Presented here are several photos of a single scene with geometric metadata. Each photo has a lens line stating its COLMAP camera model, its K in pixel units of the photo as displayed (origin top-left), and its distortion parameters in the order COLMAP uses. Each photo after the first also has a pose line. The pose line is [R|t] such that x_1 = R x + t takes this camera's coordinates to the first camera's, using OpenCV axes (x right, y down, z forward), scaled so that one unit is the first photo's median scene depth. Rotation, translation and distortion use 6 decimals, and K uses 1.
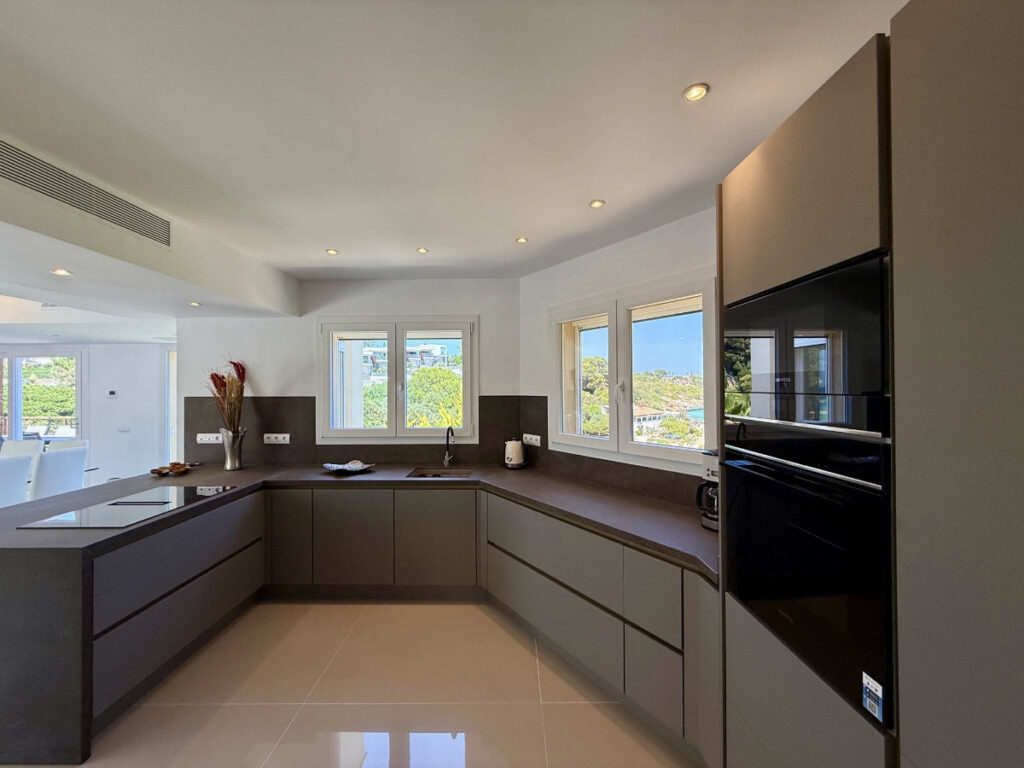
lens RADIAL K [[415.6, 0, 505.4], [0, 415.6, 386.3], [0, 0, 1]] dist [0.006131, -0.001438]
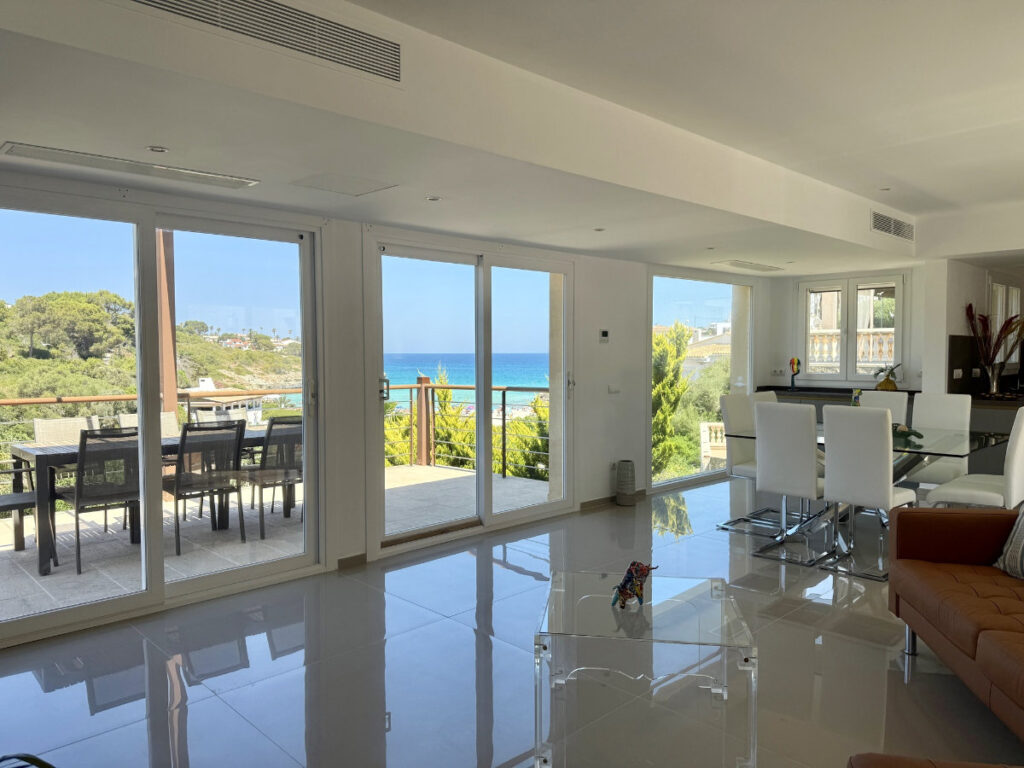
lens RADIAL K [[719.1, 0, 518.2], [0, 719.1, 387.5], [0, 0, 1]] dist [0.057070, -0.070308]
pose [[0.693816, -0.031876, 0.719447, -2.906094], [-0.002543, 0.998905, 0.046710, 0.075048], [-0.720148, -0.034238, 0.692975, 0.520468]]
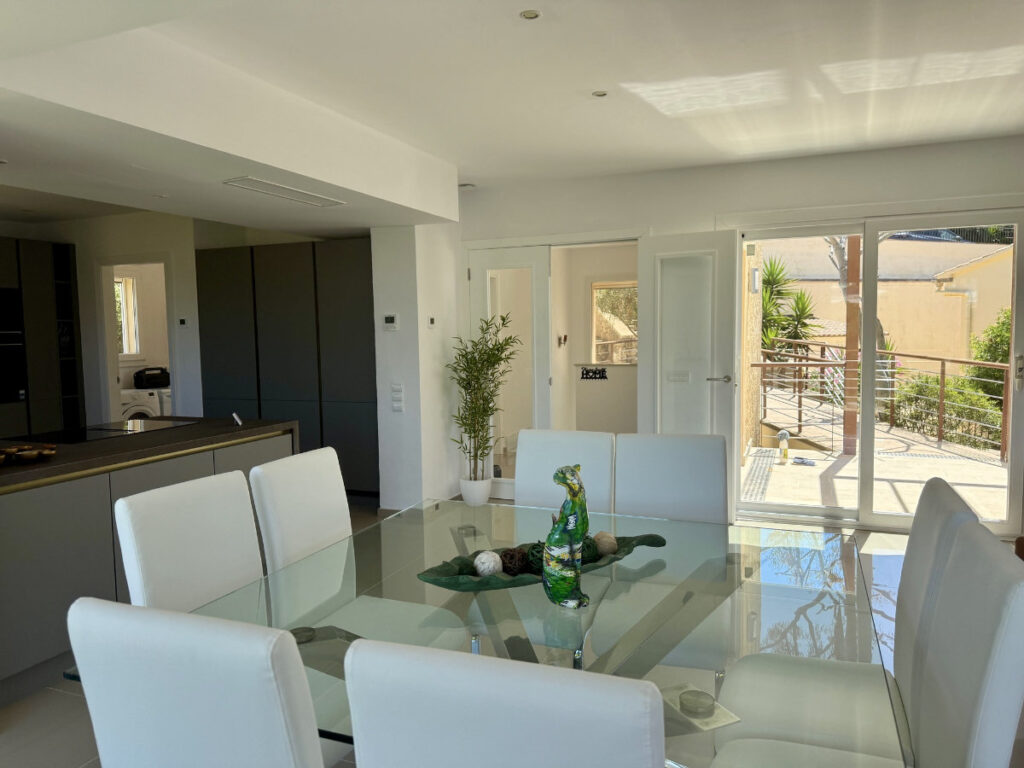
lens RADIAL K [[719.1, 0, 515.7], [0, 719.1, 386.1], [0, 0, 1]] dist [0.057070, -0.070308]
pose [[-0.934717, -0.004720, 0.355362, -1.548080], [0.023284, 0.996950, 0.074486, 0.055972], [-0.354630, 0.077898, -0.931756, 1.473893]]
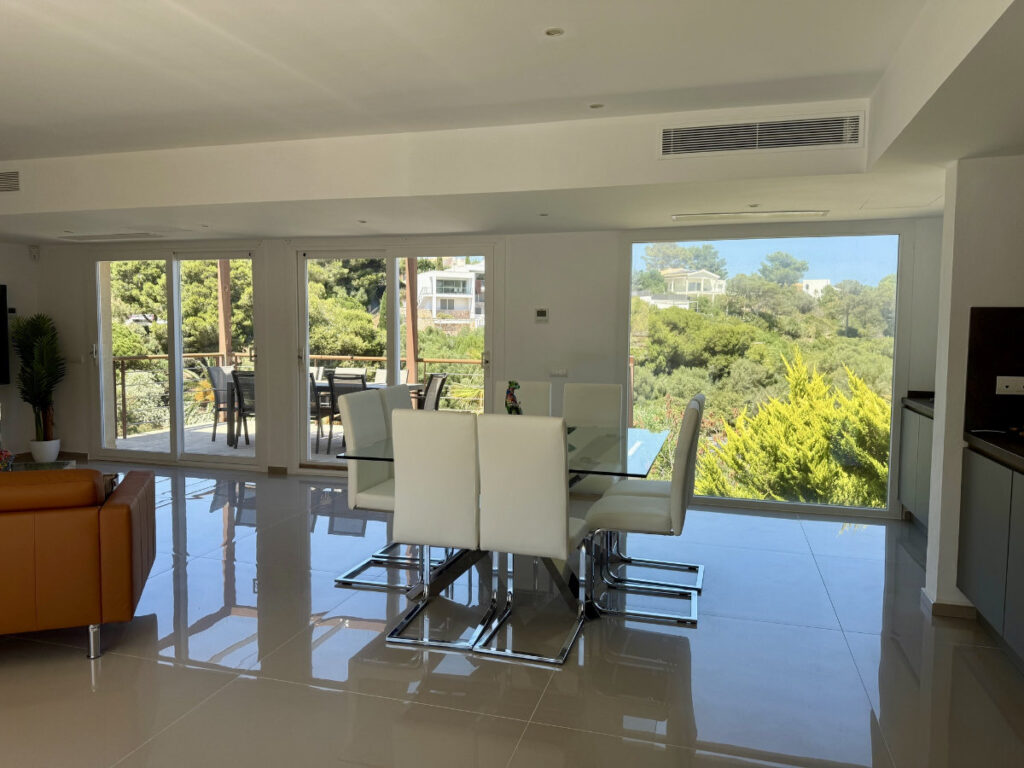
lens RADIAL K [[719.1, 0, 525.9], [0, 719.1, 381.0], [0, 0, 1]] dist [0.057070, -0.070308]
pose [[0.970079, 0.030656, -0.240845, -1.122853], [-0.012973, 0.997124, 0.074669, 0.058301], [0.242441, -0.069310, 0.967687, -0.051034]]
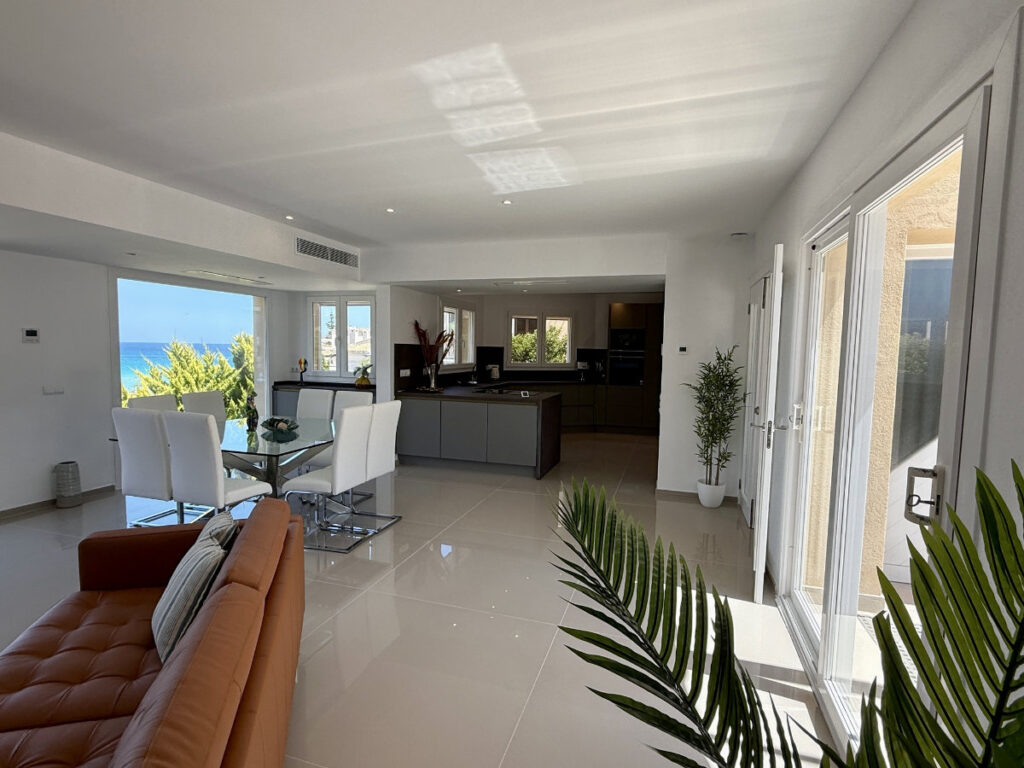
lens RADIAL K [[509.3, 0, 503.0], [0, 509.3, 387.1], [0, 0, 1]] dist [0.010370, -0.000162]
pose [[0.295263, -0.060709, 0.953485, -2.330694], [-0.021189, 0.997318, 0.070061, 0.043402], [-0.955181, -0.040890, 0.293185, 0.163293]]
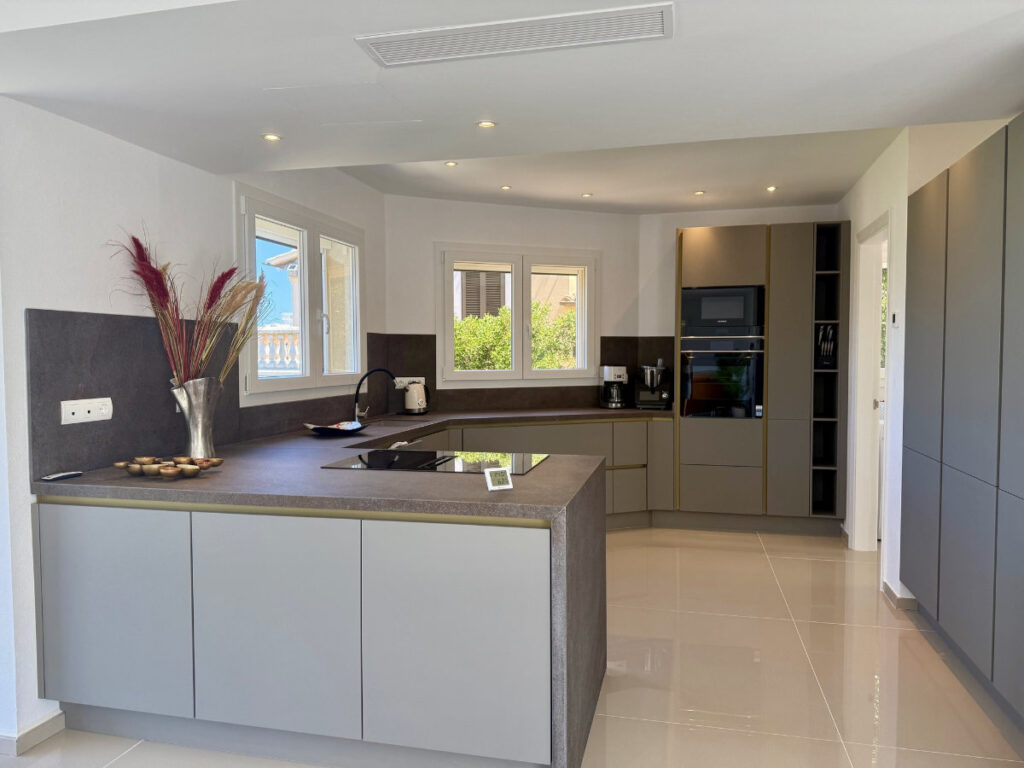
lens RADIAL K [[719.1, 0, 504.2], [0, 719.1, 385.9], [0, 0, 1]] dist [0.057070, -0.070308]
pose [[0.219702, -0.036357, 0.974889, -1.361787], [0.000924, 0.999313, 0.037059, 0.073838], [-0.975567, -0.007241, 0.219585, 0.431440]]
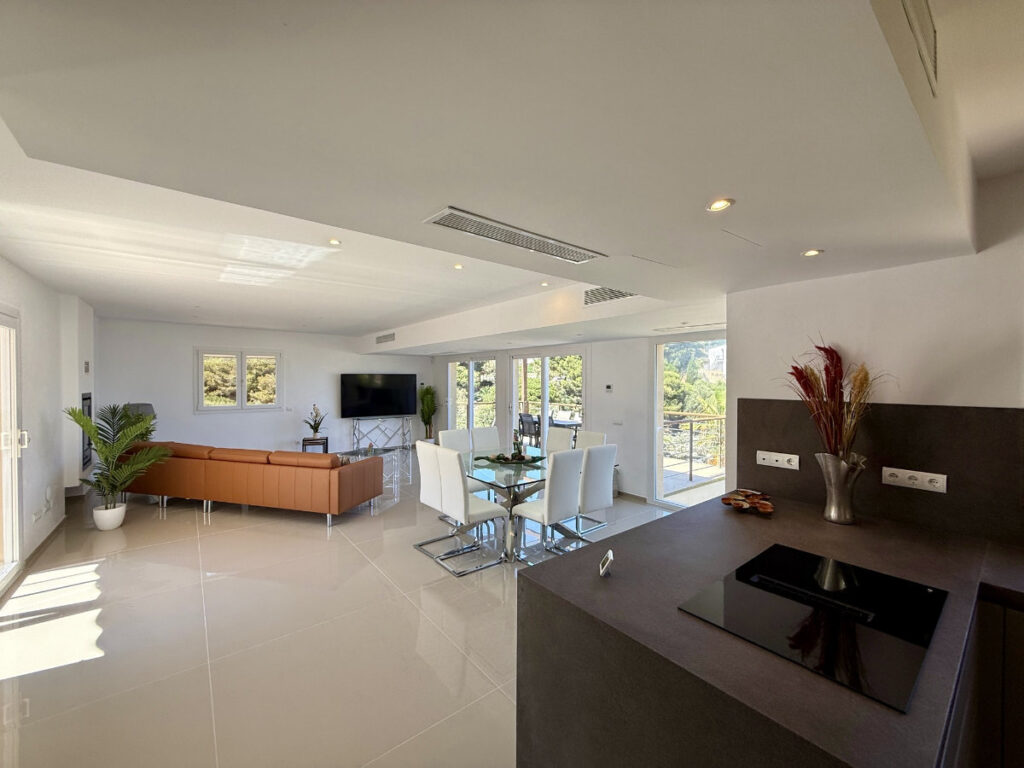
lens RADIAL K [[415.6, 0, 509.2], [0, 415.6, 384.9], [0, 0, 1]] dist [0.006131, -0.001438]
pose [[0.639107, 0.015163, -0.768968, -0.472220], [-0.004306, 0.999861, 0.016137, -0.008862], [0.769106, -0.007002, 0.639083, 0.222147]]
